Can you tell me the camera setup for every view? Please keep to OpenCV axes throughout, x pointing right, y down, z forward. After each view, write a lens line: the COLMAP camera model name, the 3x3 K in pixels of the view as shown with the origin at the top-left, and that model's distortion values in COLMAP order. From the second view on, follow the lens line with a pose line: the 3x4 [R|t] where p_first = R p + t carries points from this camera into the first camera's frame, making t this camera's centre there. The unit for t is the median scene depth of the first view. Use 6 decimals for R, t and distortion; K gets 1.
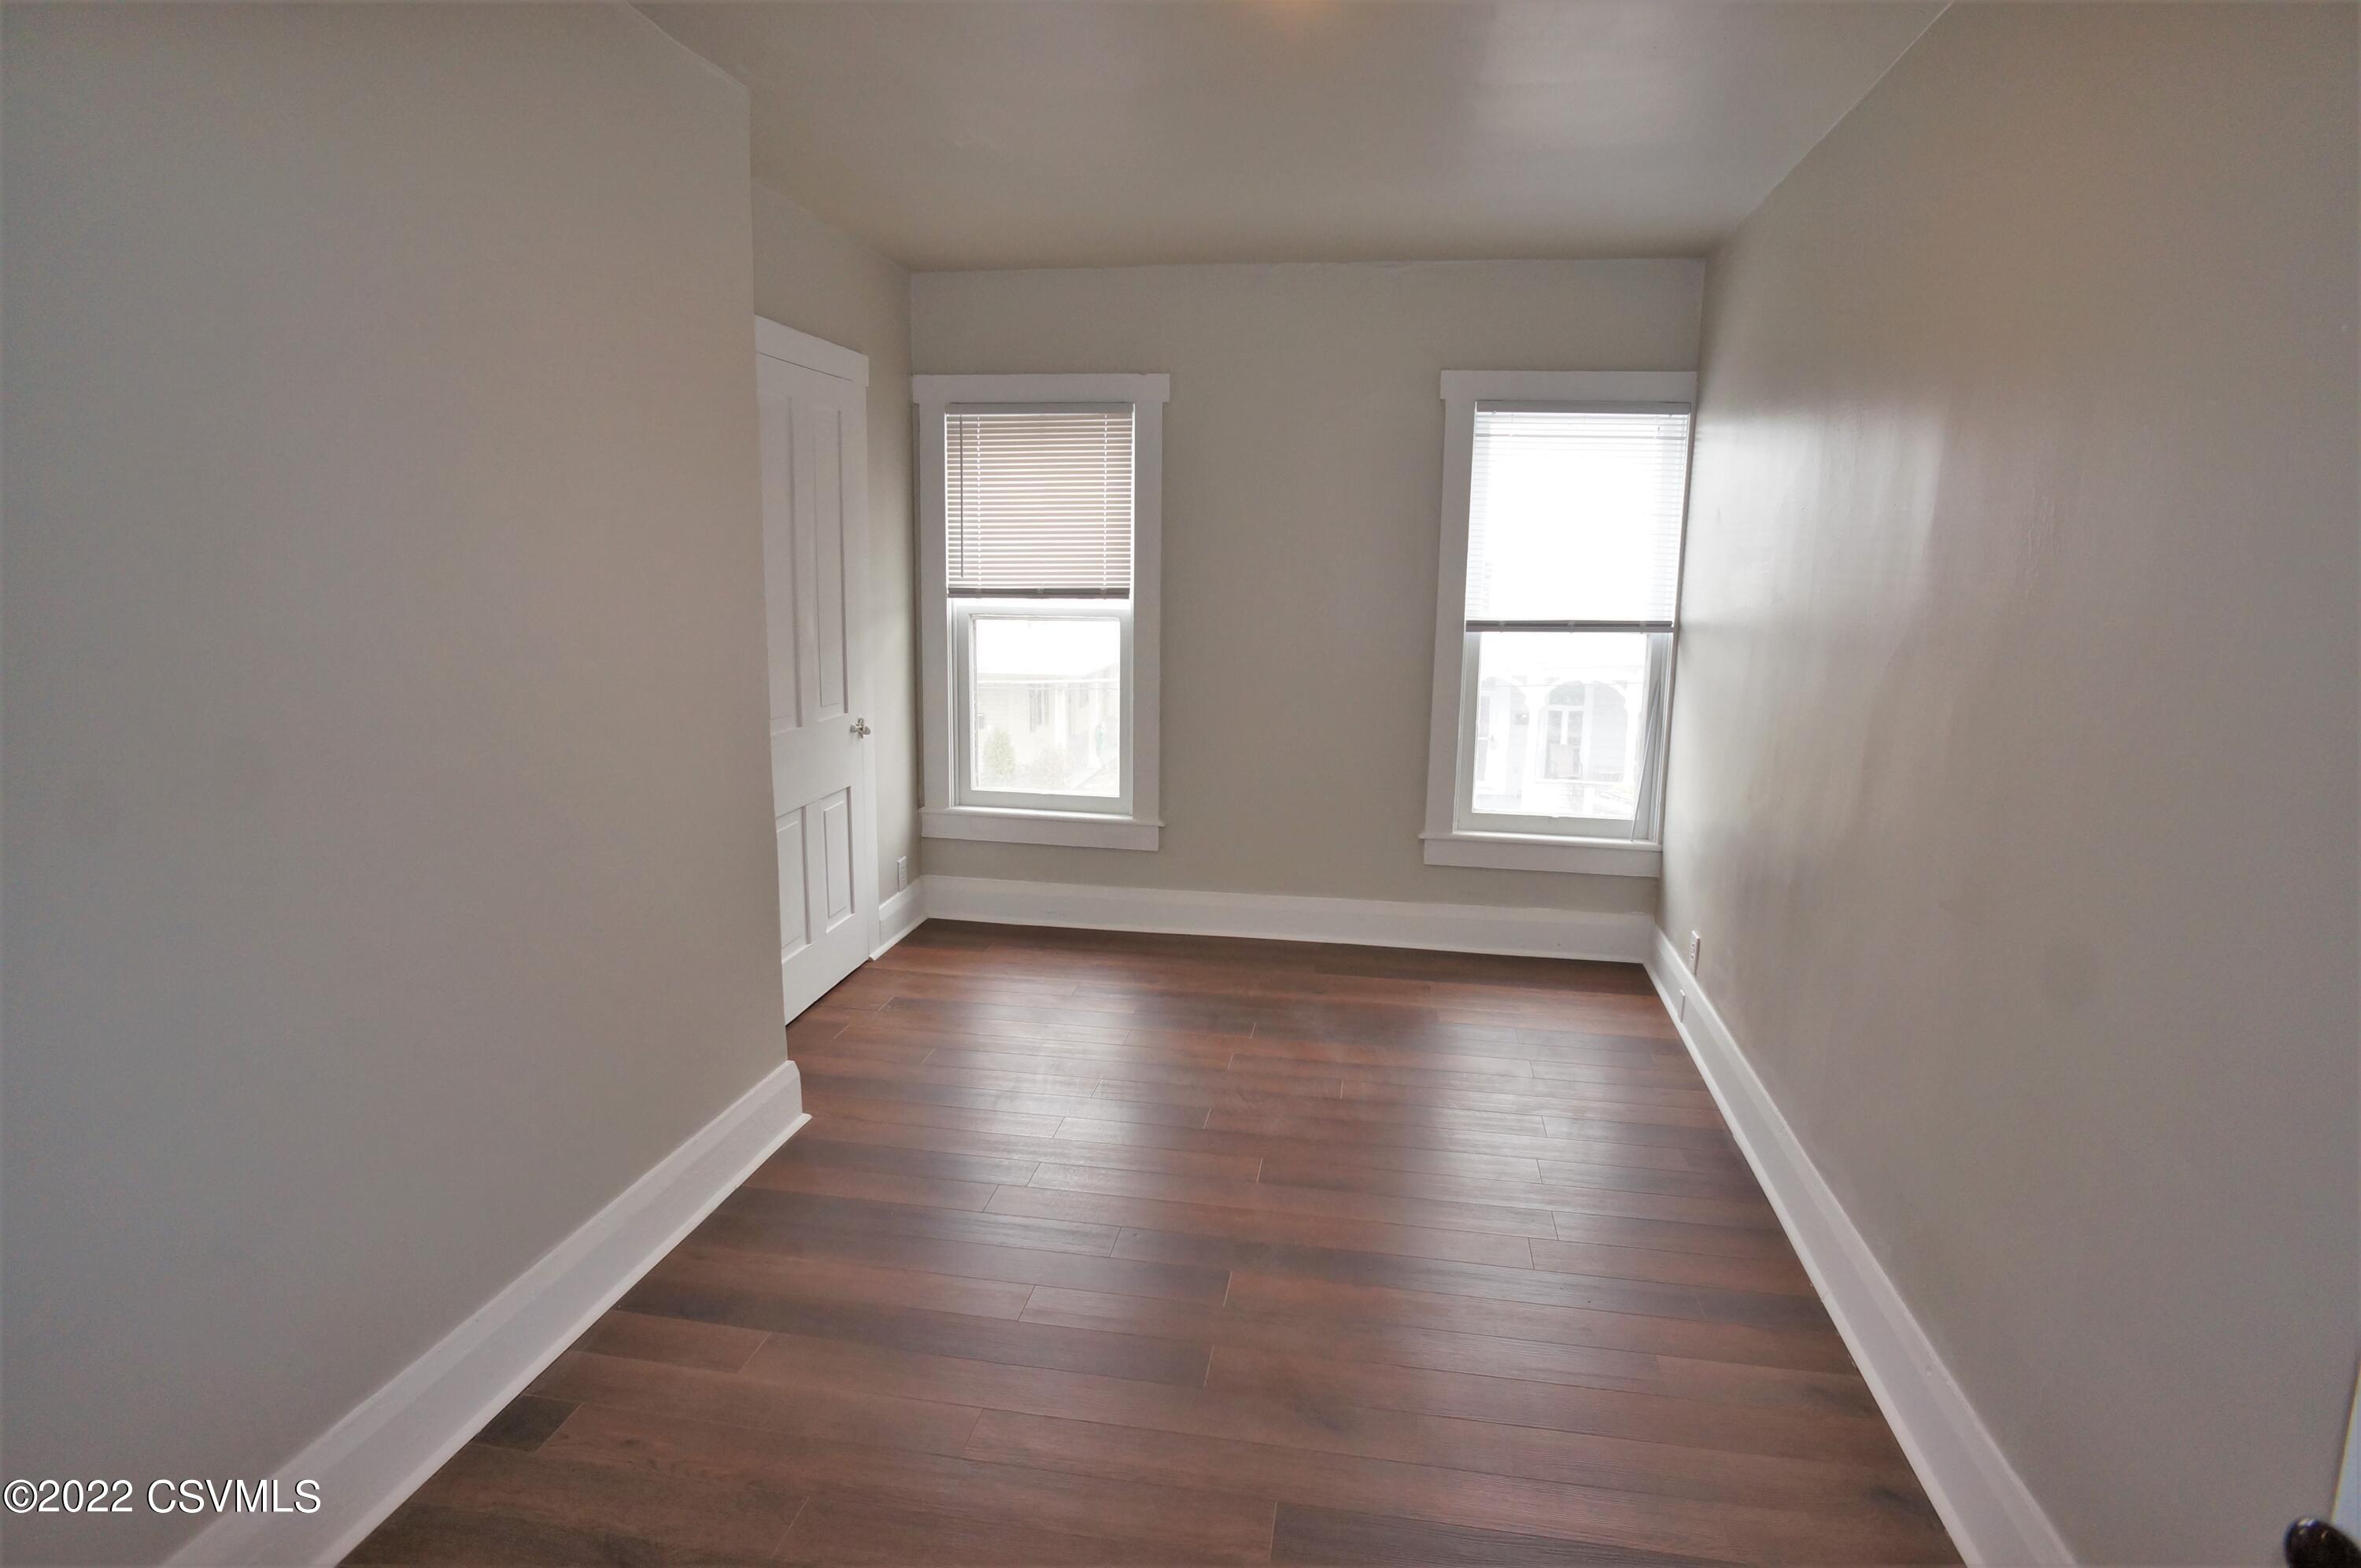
lens RADIAL K [[1233.1, 0, 1179.8], [0, 1233.1, 775.6], [0, 0, 1]] dist [-0.077701, 0.047959]
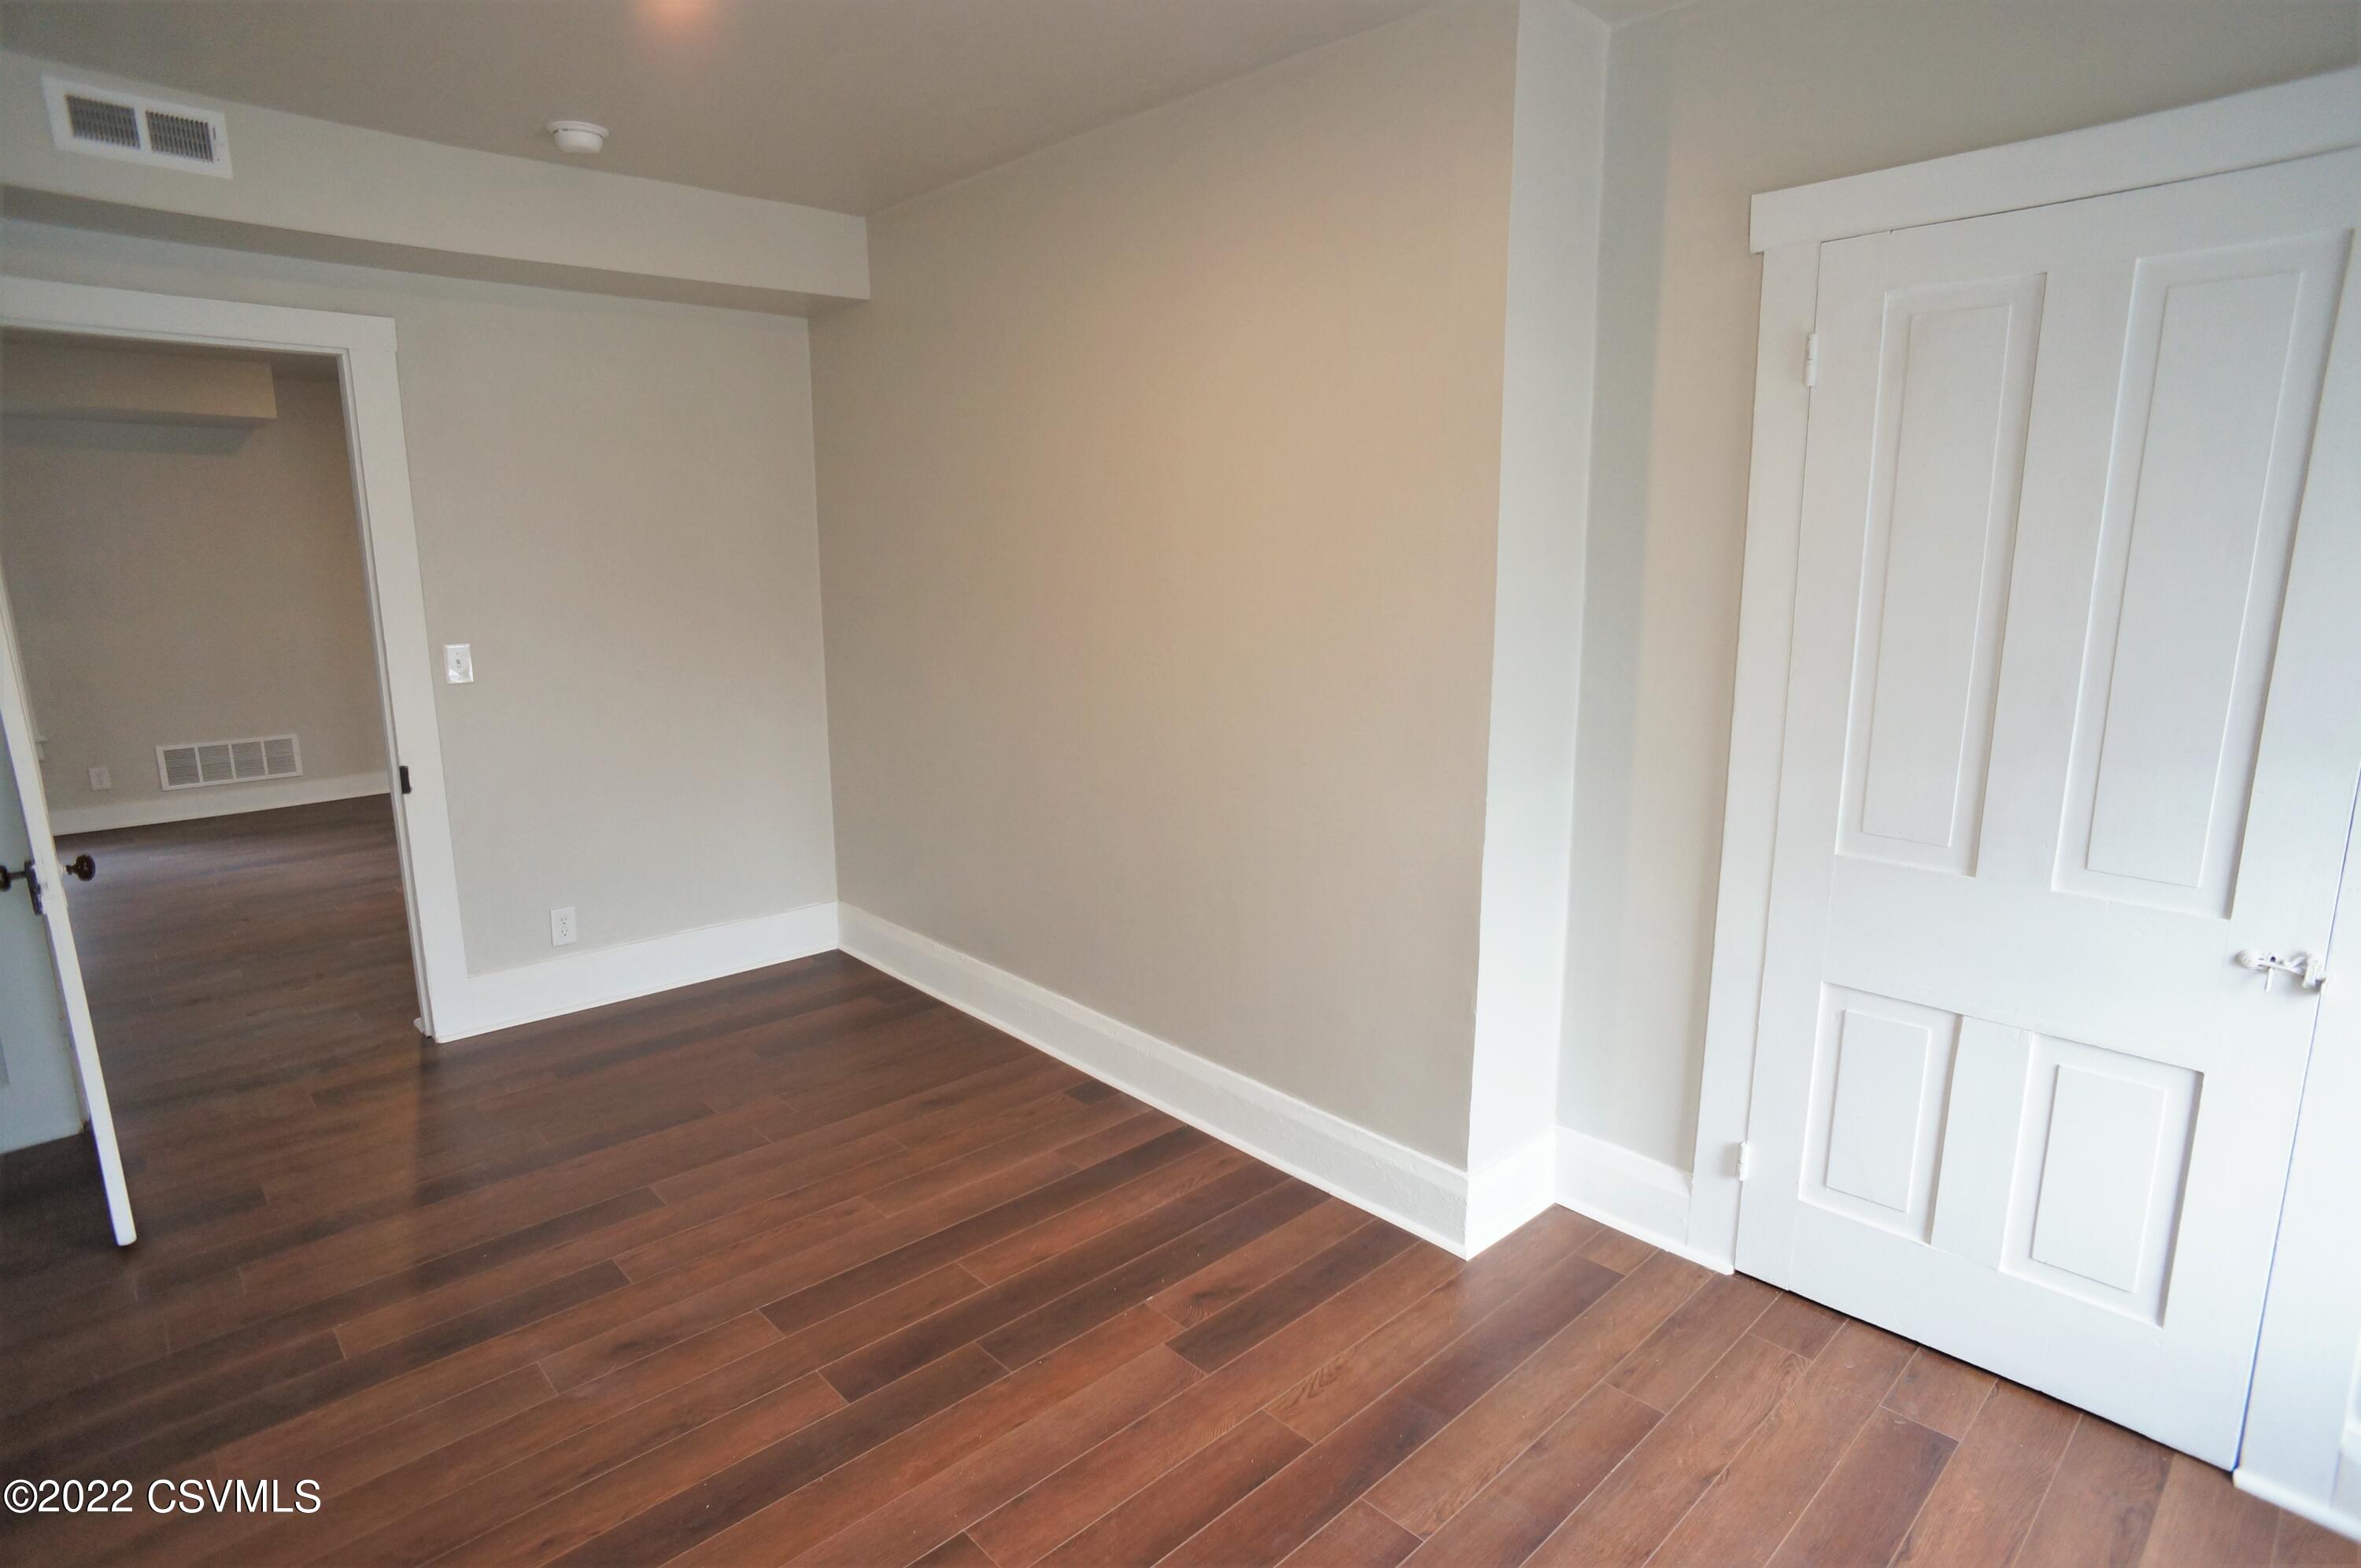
lens RADIAL K [[1233.1, 0, 1179.8], [0, 1233.1, 775.6], [0, 0, 1]] dist [-0.077701, 0.047959]
pose [[-0.611989, 0.138059, -0.778723, 0.329843], [-0.143789, 0.948811, 0.281215, -0.186183], [0.777685, 0.284072, -0.560810, 1.023546]]
